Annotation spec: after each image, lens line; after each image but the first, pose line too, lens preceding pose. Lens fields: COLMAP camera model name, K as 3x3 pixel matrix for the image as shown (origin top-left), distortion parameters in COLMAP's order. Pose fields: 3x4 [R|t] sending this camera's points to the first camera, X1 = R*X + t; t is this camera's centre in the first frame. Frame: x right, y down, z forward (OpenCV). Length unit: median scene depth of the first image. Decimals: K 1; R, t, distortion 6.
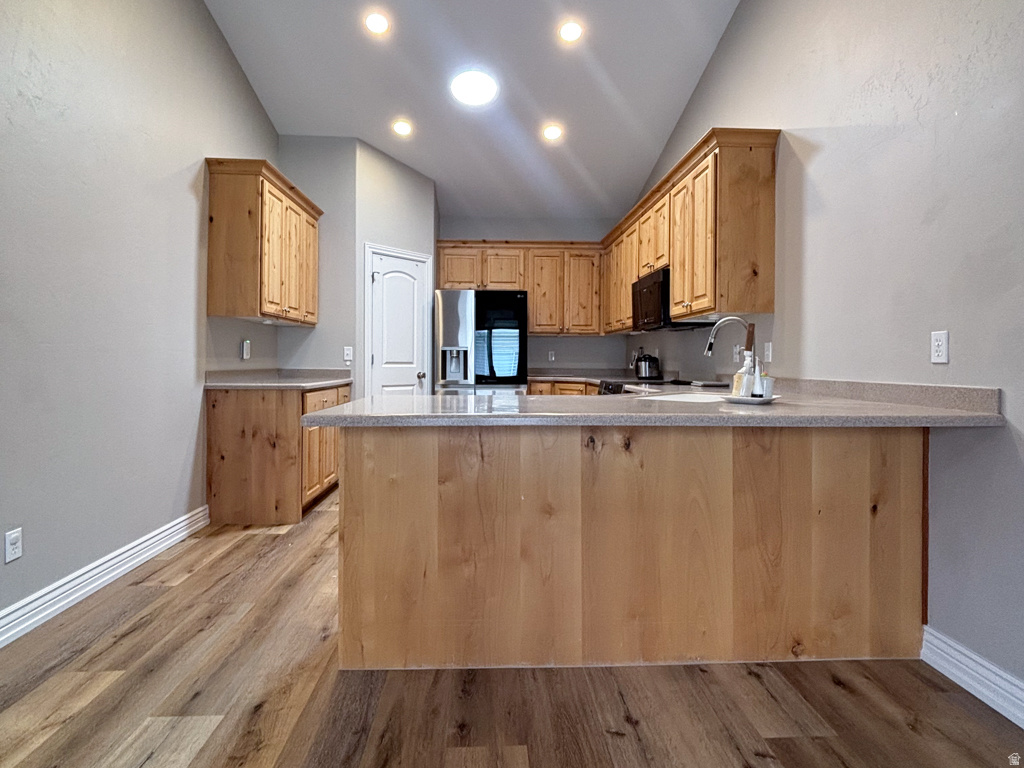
lens RADIAL K [[546.8, 0, 510.2], [0, 546.8, 362.0], [0, 0, 1]] dist [0.030511, -0.026365]
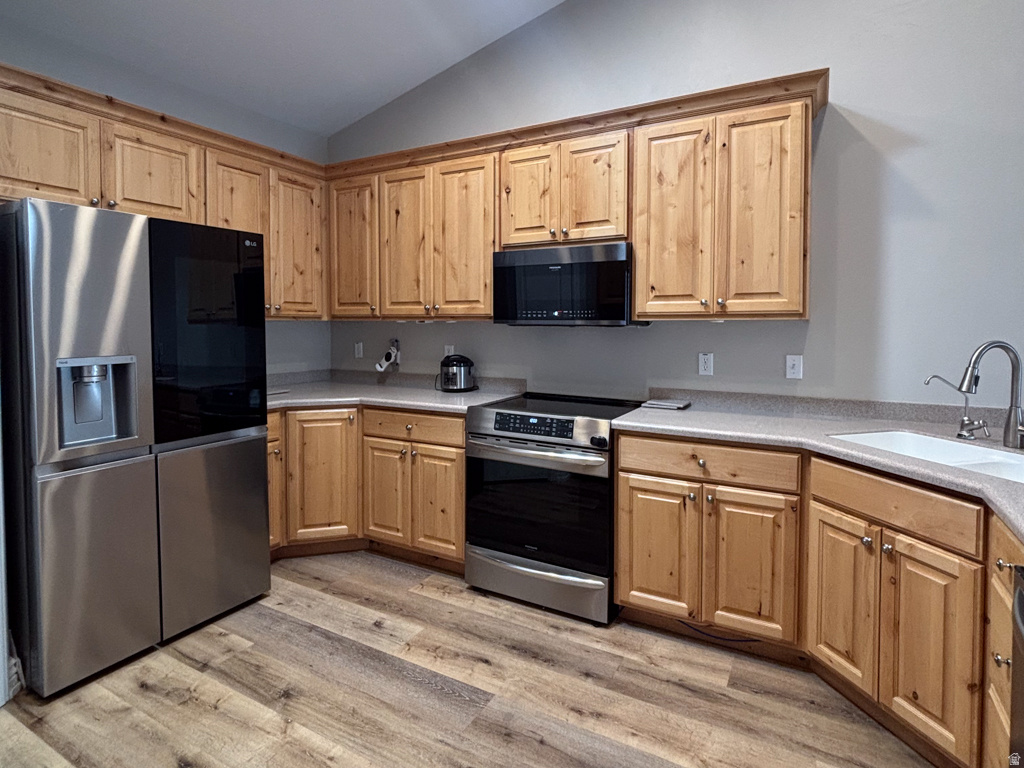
lens RADIAL K [[555.9, 0, 511.3], [0, 555.9, 341.4], [0, 0, 1]] dist [-0.002815, -0.000403]
pose [[0.528825, -0.029642, 0.848213, -0.409677], [0.001936, 0.999429, 0.033720, -0.074307], [-0.848729, -0.016190, 0.528580, 0.804755]]
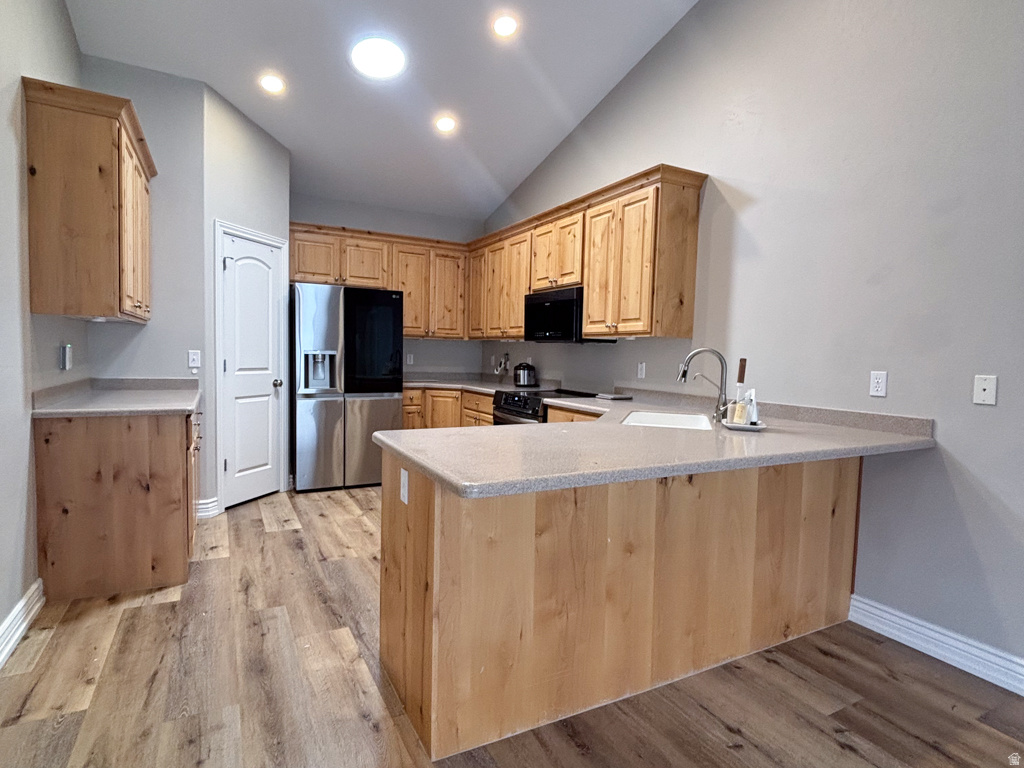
lens RADIAL K [[548.9, 0, 510.5], [0, 548.9, 388.7], [0, 0, 1]] dist [0.002722, 0.001845]
pose [[0.904184, -0.010469, 0.427016, -0.298257], [-0.019638, 0.997624, 0.066041, -0.045628], [-0.426692, -0.068099, 0.901829, 0.110194]]
